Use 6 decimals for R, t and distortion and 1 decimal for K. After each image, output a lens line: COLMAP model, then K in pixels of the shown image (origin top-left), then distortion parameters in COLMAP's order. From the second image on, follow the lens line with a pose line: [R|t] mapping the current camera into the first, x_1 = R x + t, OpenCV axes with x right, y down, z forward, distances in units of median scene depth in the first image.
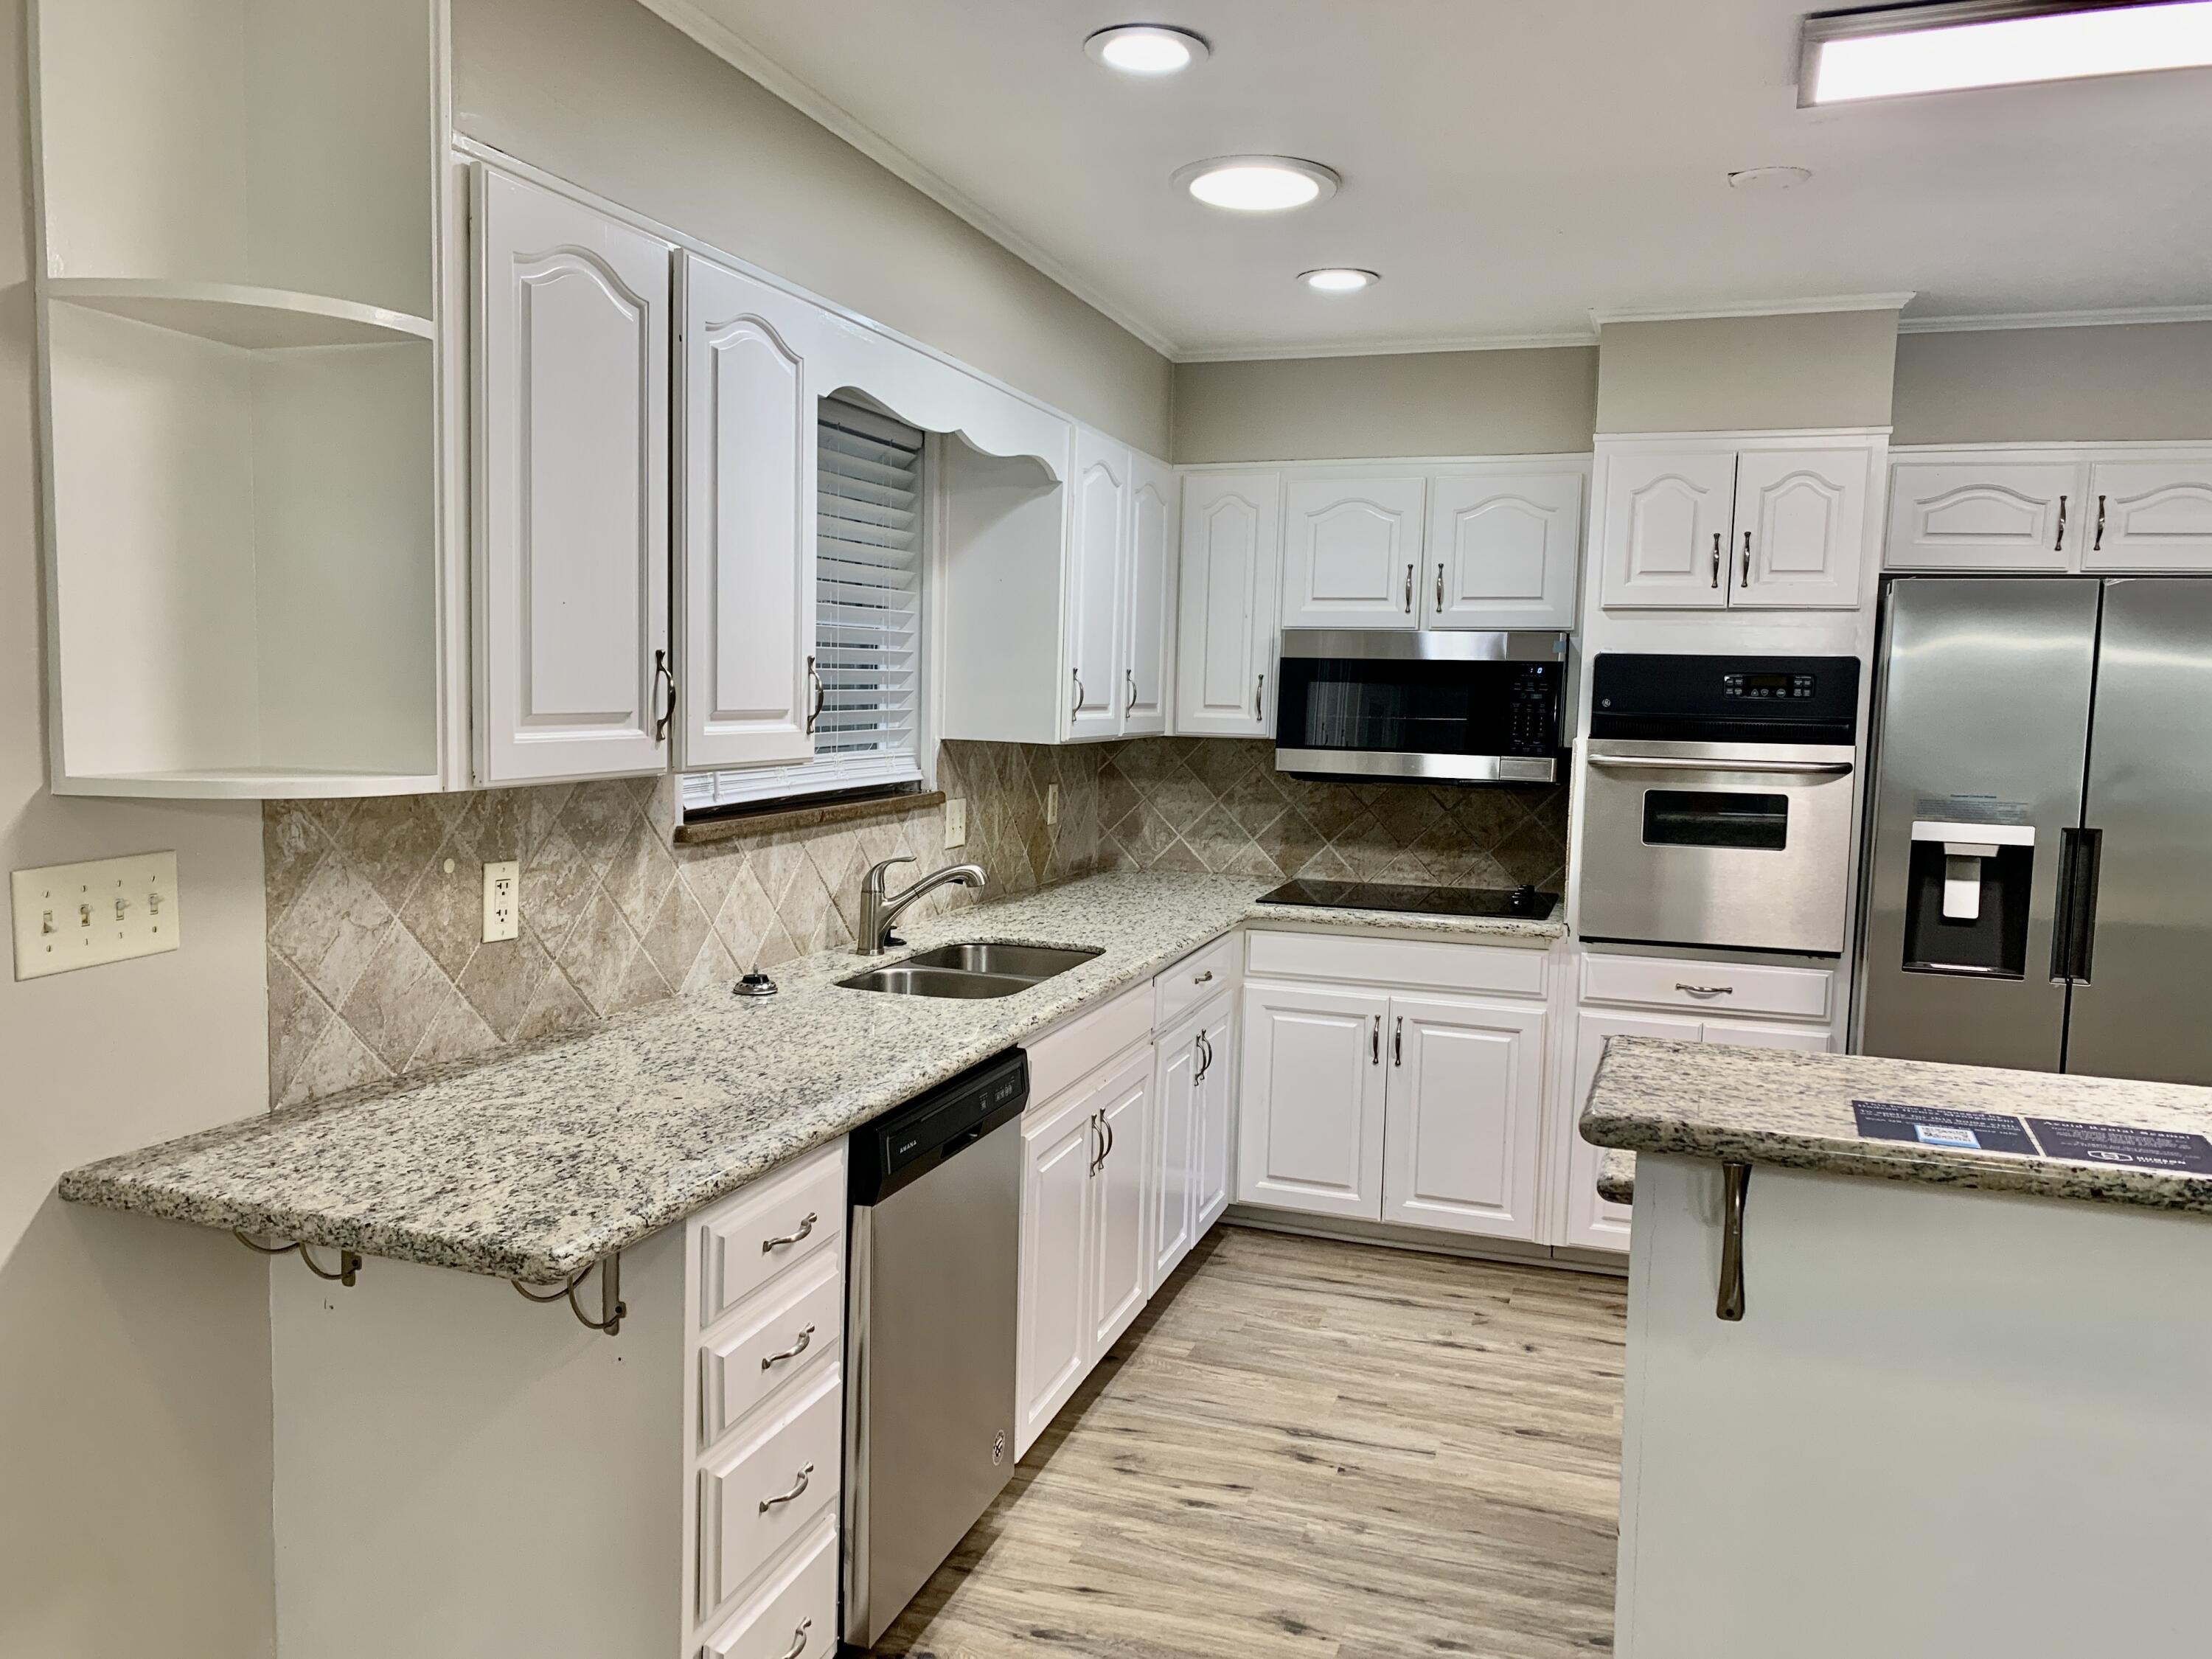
lens RADIAL K [[1679.9, 0, 1098.5], [0, 1679.9, 834.6], [0, 0, 1]] dist [0.050958, -0.059782]
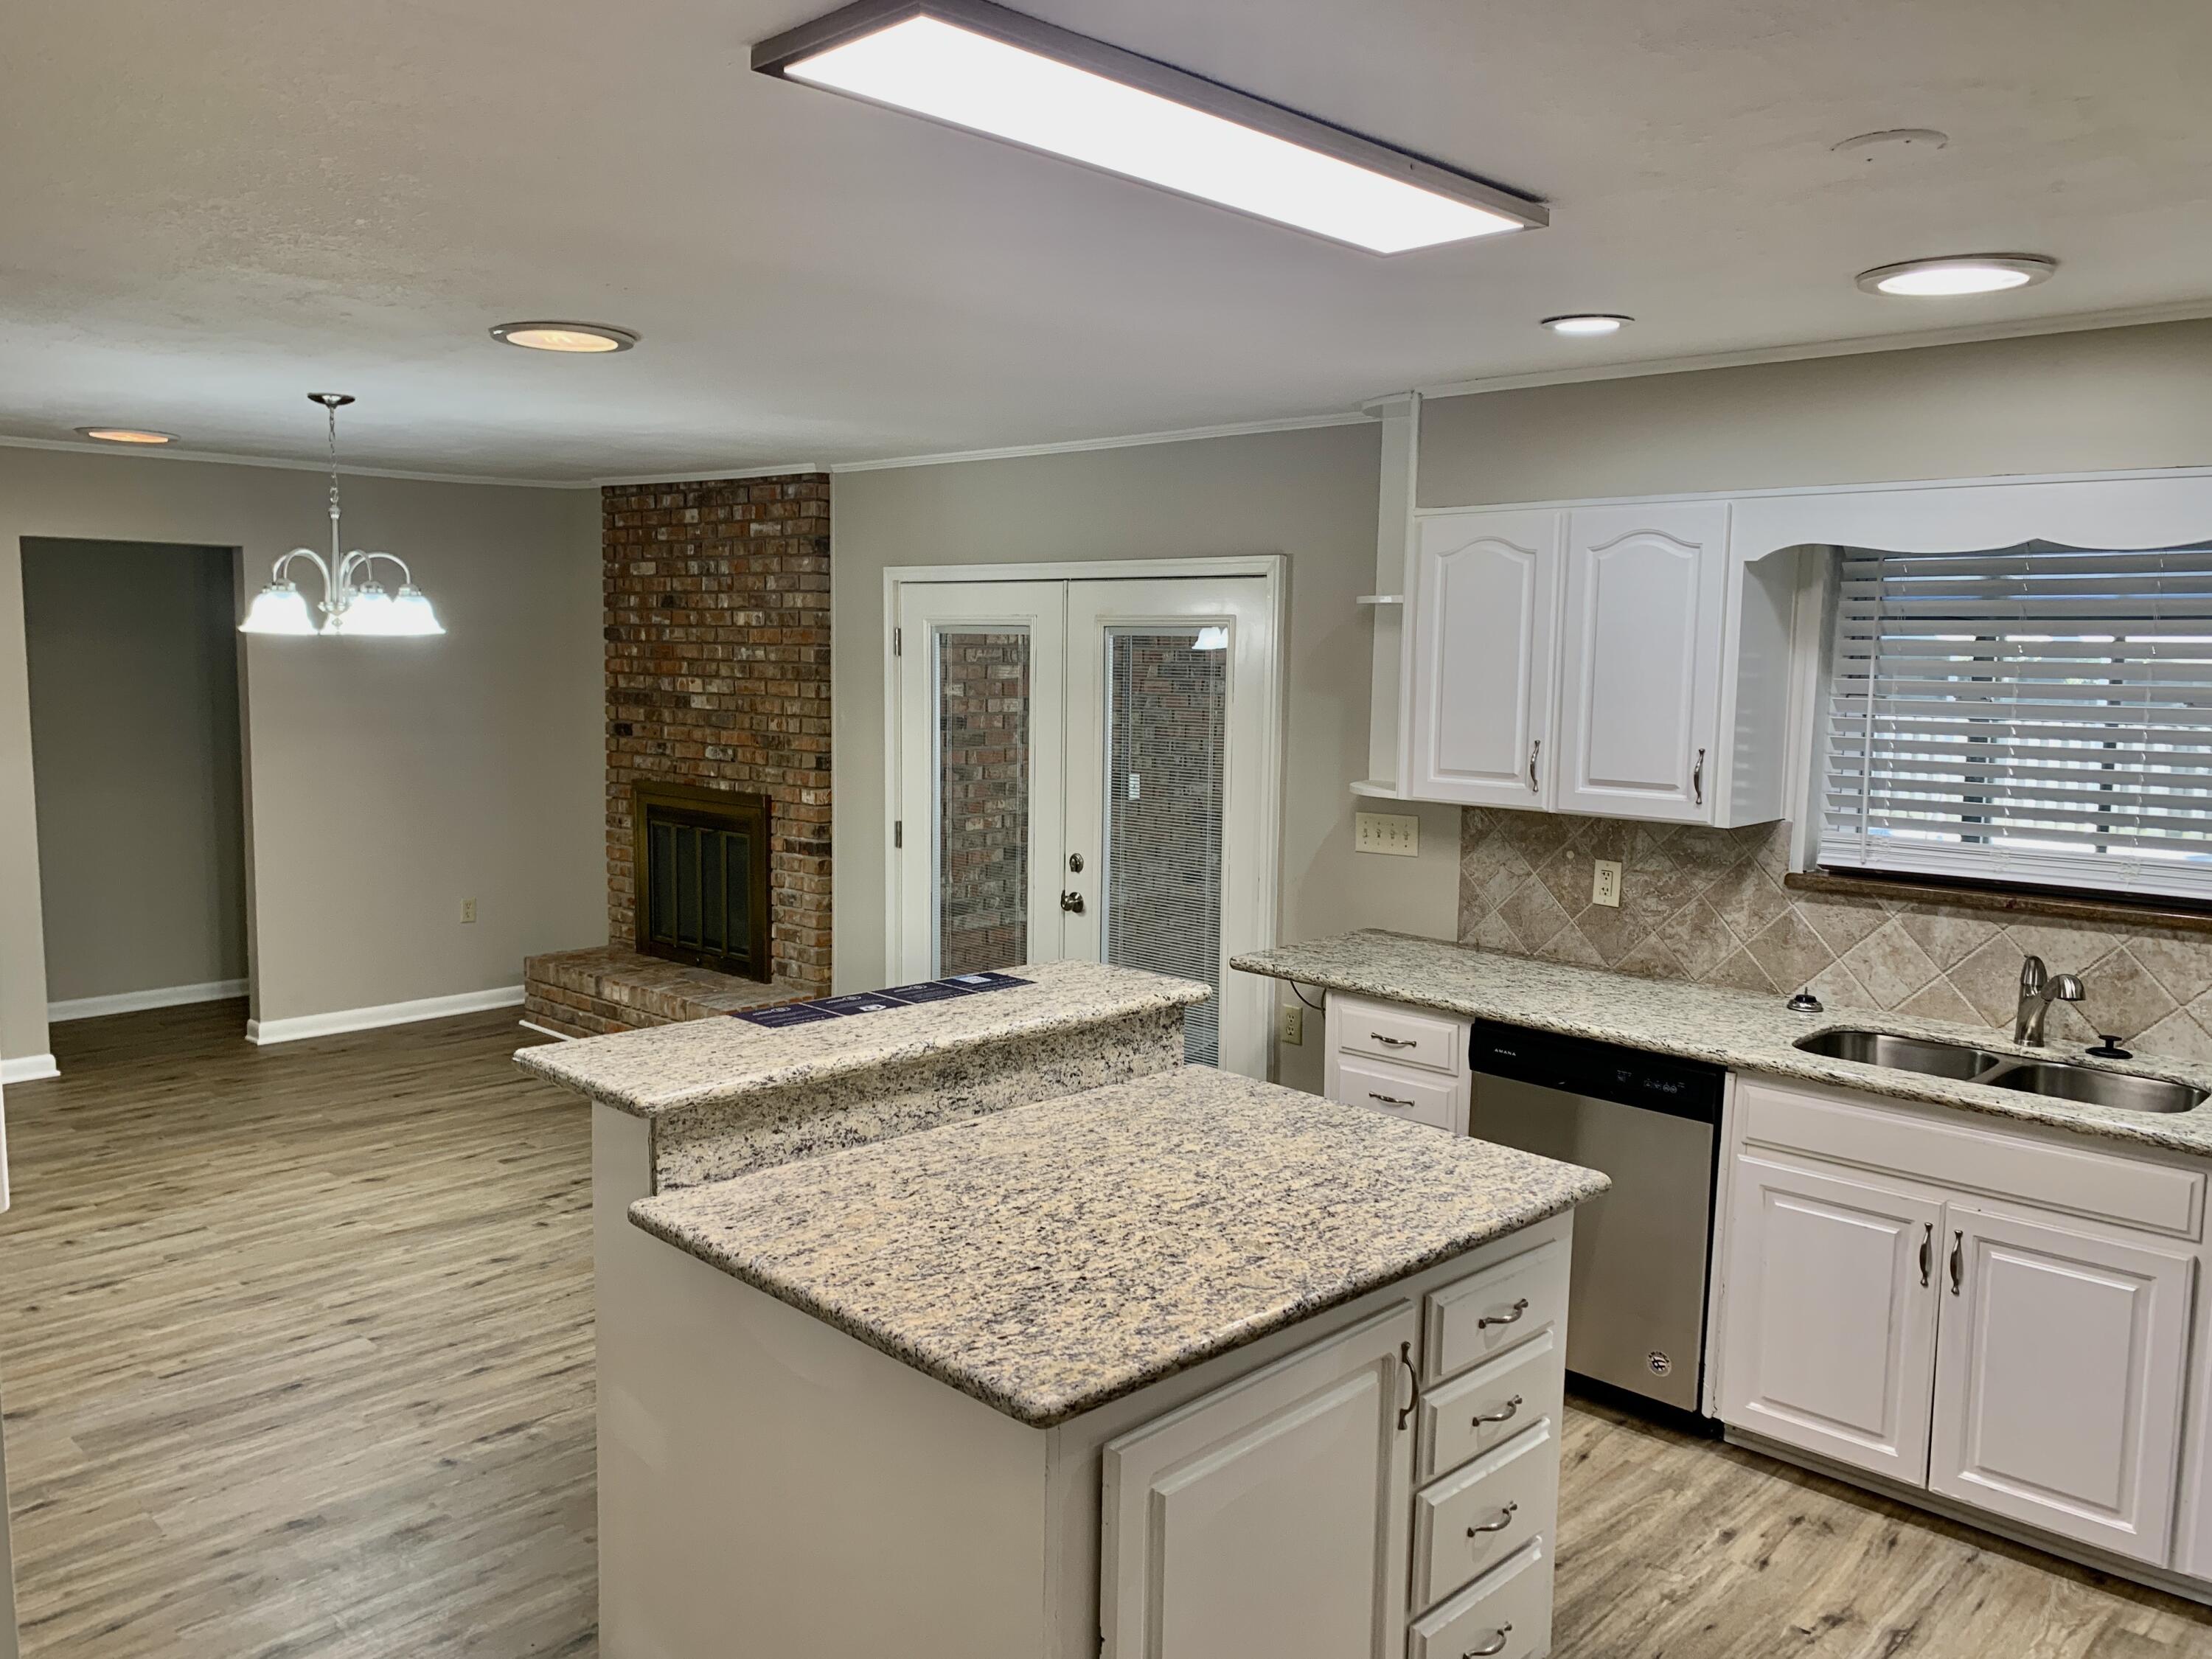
lens RADIAL K [[1679.9, 0, 1058.7], [0, 1679.9, 847.3], [0, 0, 1]] dist [0.050958, -0.059782]
pose [[-0.432389, 0.081602, -0.897987, 1.223639], [-0.106168, 0.984362, 0.140572, -0.153232], [0.895415, 0.156119, -0.416964, 1.028979]]
